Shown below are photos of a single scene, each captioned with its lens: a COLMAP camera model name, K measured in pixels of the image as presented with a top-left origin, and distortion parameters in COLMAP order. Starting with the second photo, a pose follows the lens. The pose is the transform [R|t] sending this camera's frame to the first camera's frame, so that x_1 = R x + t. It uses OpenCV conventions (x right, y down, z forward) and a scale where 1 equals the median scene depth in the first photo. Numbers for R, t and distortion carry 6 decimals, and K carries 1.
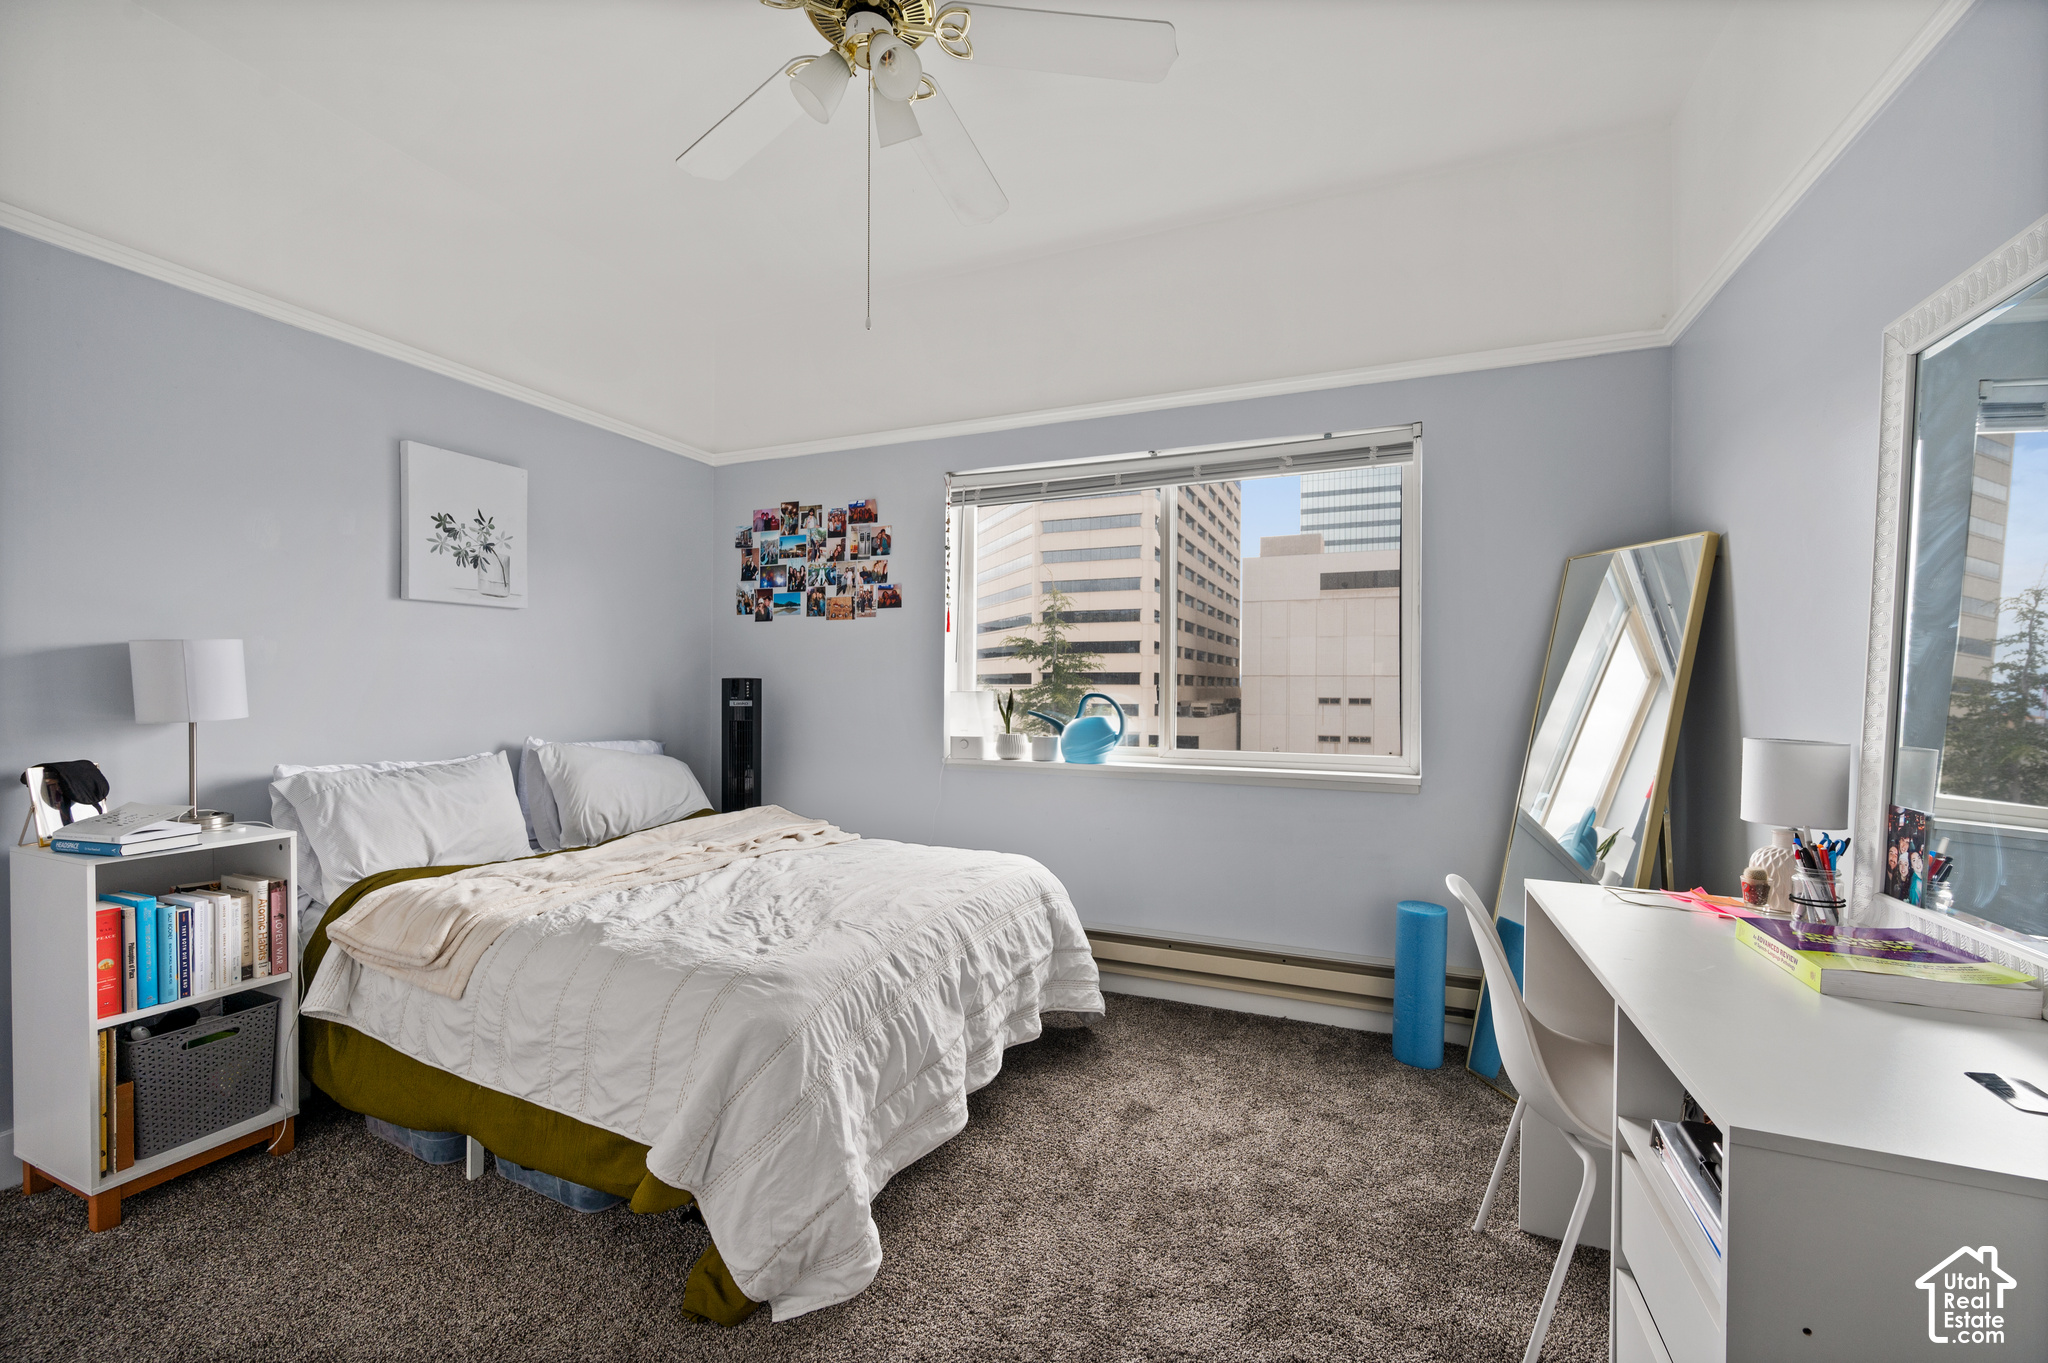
lens RADIAL K [[827.5, 0, 1025.3], [0, 827.5, 673.8], [0, 0, 1]] dist [-0.008151, 0.001230]
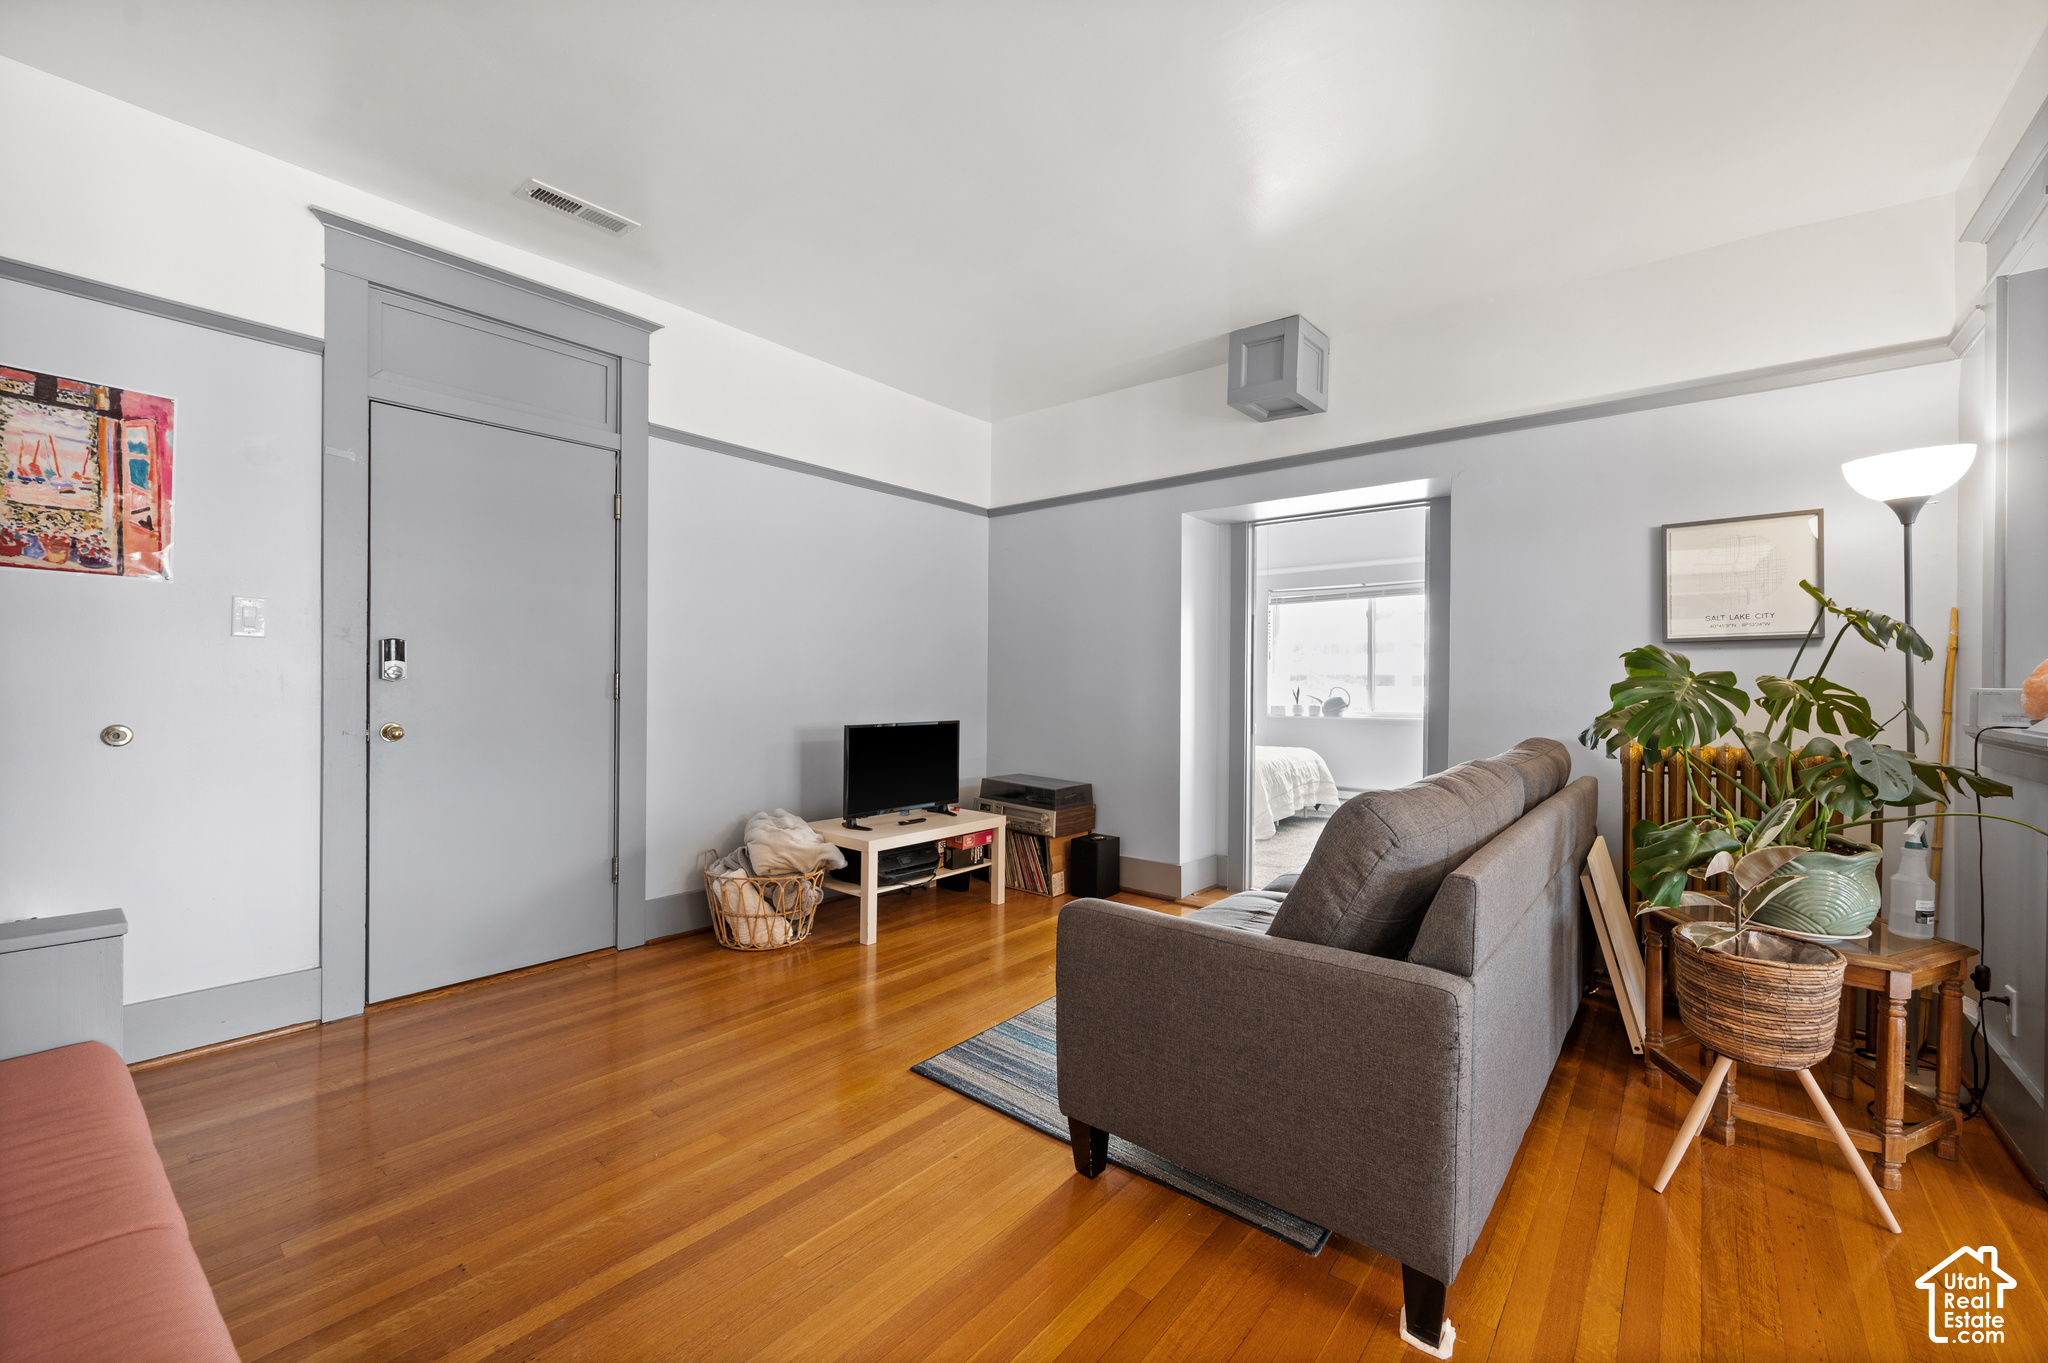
lens RADIAL K [[827.5, 0, 1025.3], [0, 827.5, 686.0], [0, 0, 1]] dist [-0.008151, 0.001230]
pose [[0.963265, 0.014528, -0.268160, -0.133852], [-0.017690, 0.999800, -0.009380, 0.055254], [0.267970, 0.013779, 0.963329, -1.426927]]
